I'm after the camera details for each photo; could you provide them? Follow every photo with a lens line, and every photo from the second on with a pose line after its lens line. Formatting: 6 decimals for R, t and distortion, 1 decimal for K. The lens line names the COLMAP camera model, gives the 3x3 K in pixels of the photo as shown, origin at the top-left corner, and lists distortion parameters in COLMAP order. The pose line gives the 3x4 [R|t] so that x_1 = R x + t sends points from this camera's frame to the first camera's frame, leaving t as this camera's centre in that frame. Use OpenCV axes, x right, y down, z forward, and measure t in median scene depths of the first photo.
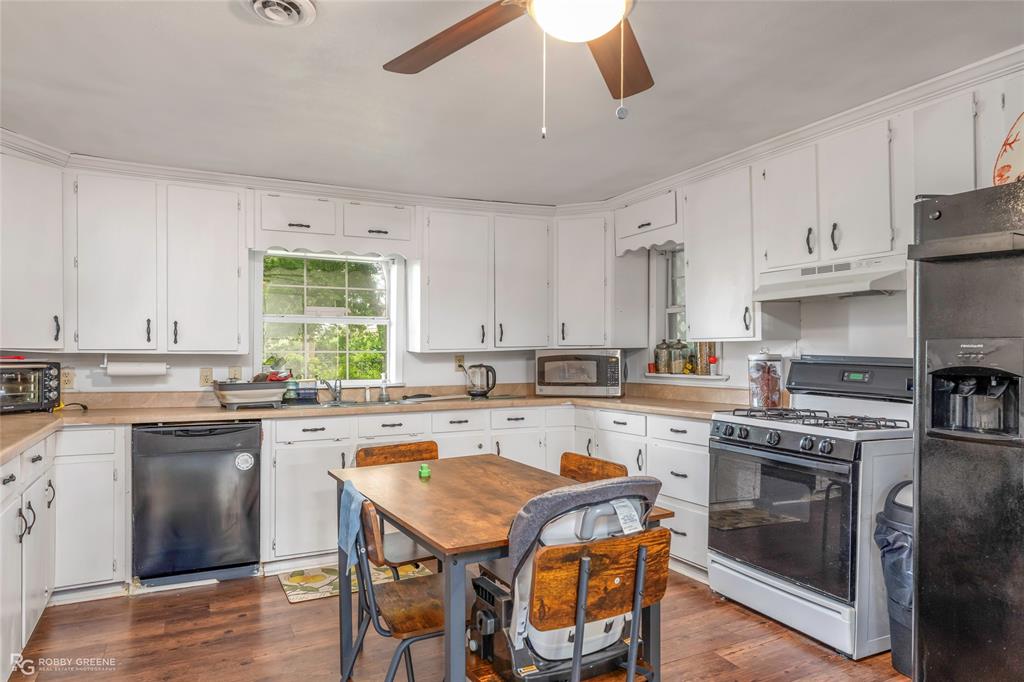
lens RADIAL K [[637.3, 0, 512.0], [0, 637.3, 341.0], [0, 0, 1]] dist [-0.001456, -0.000301]
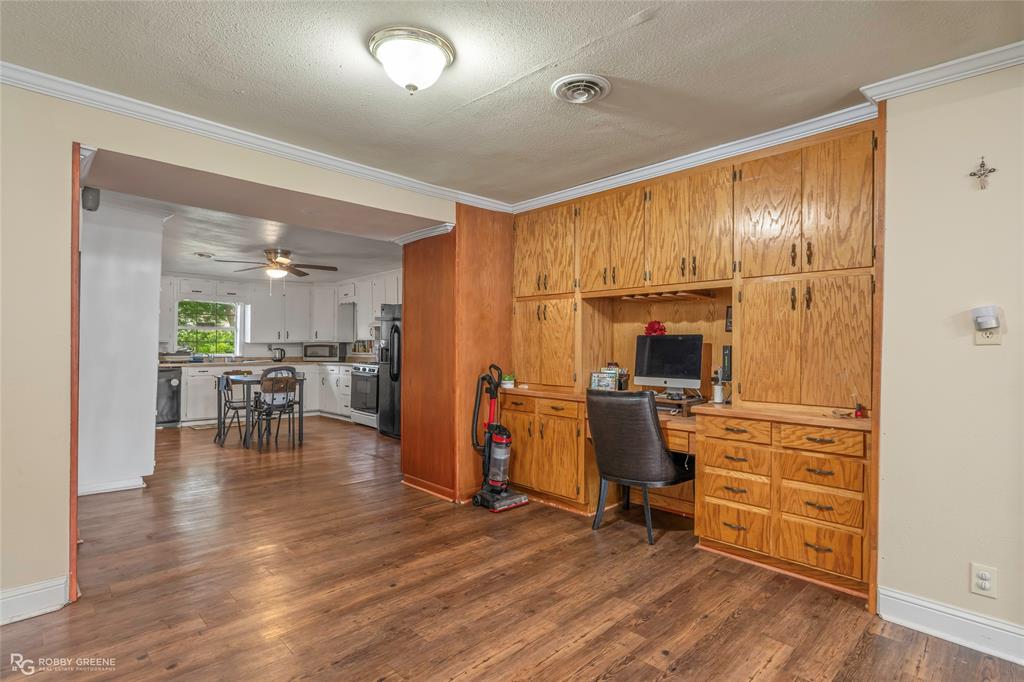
lens RADIAL K [[504.2, 0, 512.6], [0, 504.2, 346.6], [0, 0, 1]] dist [-0.012048, 0.000033]
pose [[0.953555, 0.012621, 0.300956, 0.229659], [-0.016372, 0.999817, 0.009942, -0.002643], [-0.300775, -0.014408, 0.953586, -1.113655]]
